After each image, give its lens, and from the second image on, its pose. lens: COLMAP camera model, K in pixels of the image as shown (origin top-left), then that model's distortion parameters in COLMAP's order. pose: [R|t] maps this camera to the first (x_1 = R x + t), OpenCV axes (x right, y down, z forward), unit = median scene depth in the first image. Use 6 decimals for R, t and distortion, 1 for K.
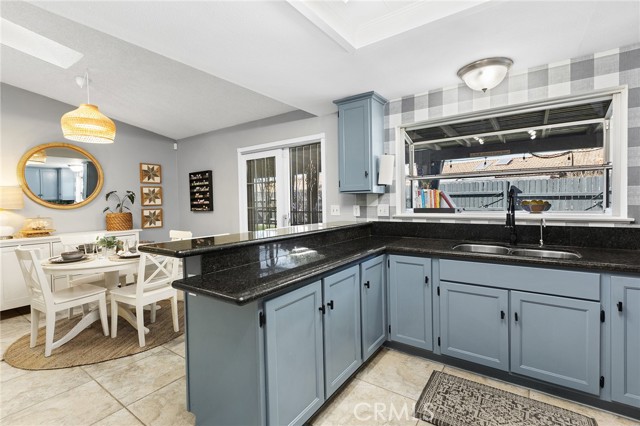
lens RADIAL K [[290.3, 0, 323.3], [0, 290.3, 207.7], [0, 0, 1]] dist [0.002295, -0.000264]
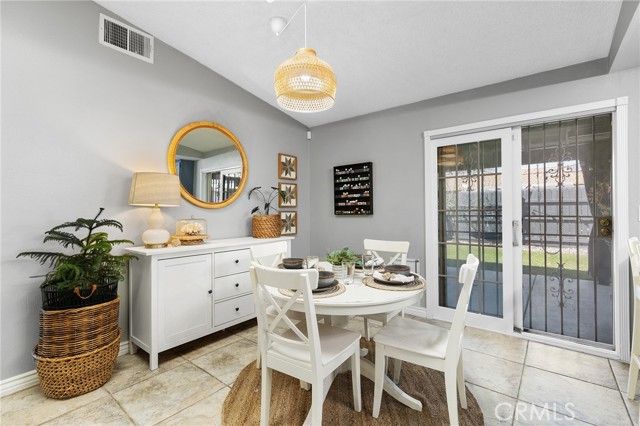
lens RADIAL K [[290.3, 0, 323.2], [0, 290.3, 208.1], [0, 0, 1]] dist [0.002295, -0.000264]
pose [[0.997942, 0.013103, -0.062773, -0.610993], [-0.014912, 0.999484, -0.028434, 0.023782], [0.062368, 0.029312, 0.997623, 0.288323]]
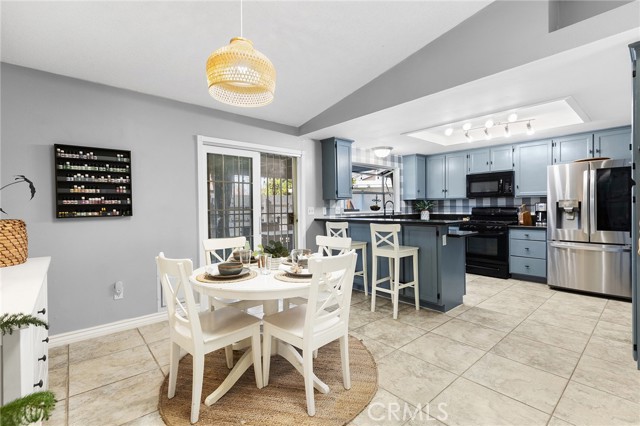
lens RADIAL K [[290.3, 0, 326.4], [0, 290.3, 208.9], [0, 0, 1]] dist [0.002295, -0.000264]
pose [[0.239549, 0.013289, 0.970793, -1.171876], [0.029014, 0.999362, -0.020840, 0.028054], [-0.970451, 0.033158, 0.239010, 0.577081]]
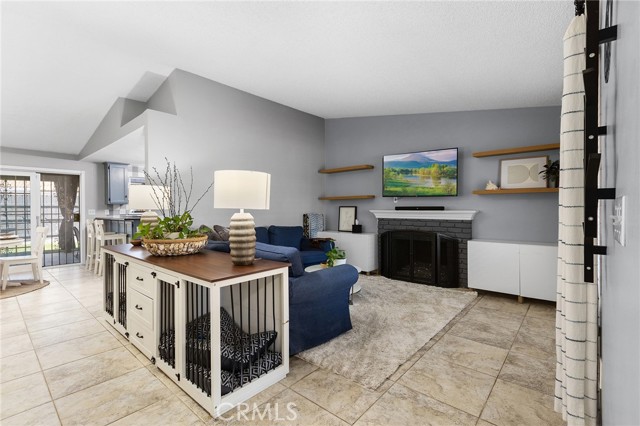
lens RADIAL K [[290.3, 0, 325.0], [0, 290.3, 209.8], [0, 0, 1]] dist [0.002295, -0.000264]
pose [[0.108826, 0.014033, 0.993962, -1.609052], [0.028651, 0.999441, -0.017247, 0.066364], [-0.993648, 0.030355, 0.108363, -0.702743]]
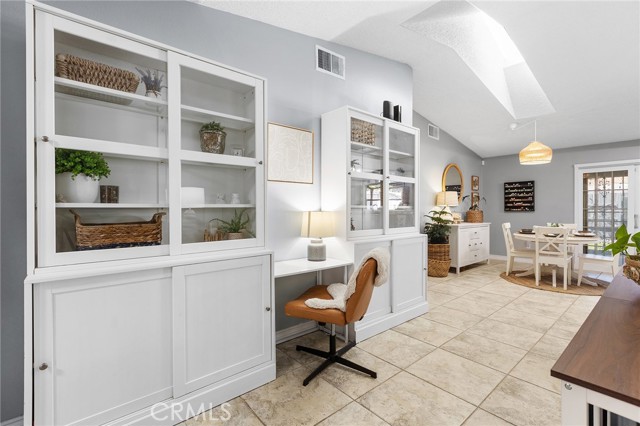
lens RADIAL K [[290.3, 0, 322.6], [0, 290.3, 209.9], [0, 0, 1]] dist [0.002295, -0.000264]
pose [[0.967286, 0.021734, -0.252754, -1.295269], [-0.025582, 0.999601, -0.011946, 0.061034], [0.252394, 0.018021, 0.967457, -0.705329]]
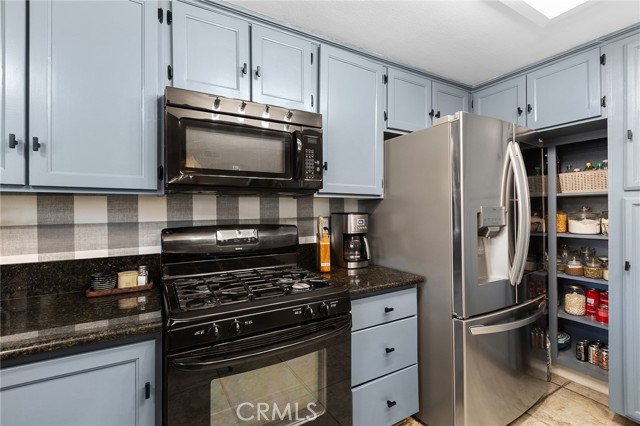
lens RADIAL K [[290.3, 0, 322.0], [0, 290.3, 209.1], [0, 0, 1]] dist [0.002295, -0.000264]
pose [[-0.907915, 0.024707, 0.418425, 0.181347], [0.032225, 0.999421, 0.010911, -0.014863], [-0.417914, 0.023390, -0.908186, 0.464071]]
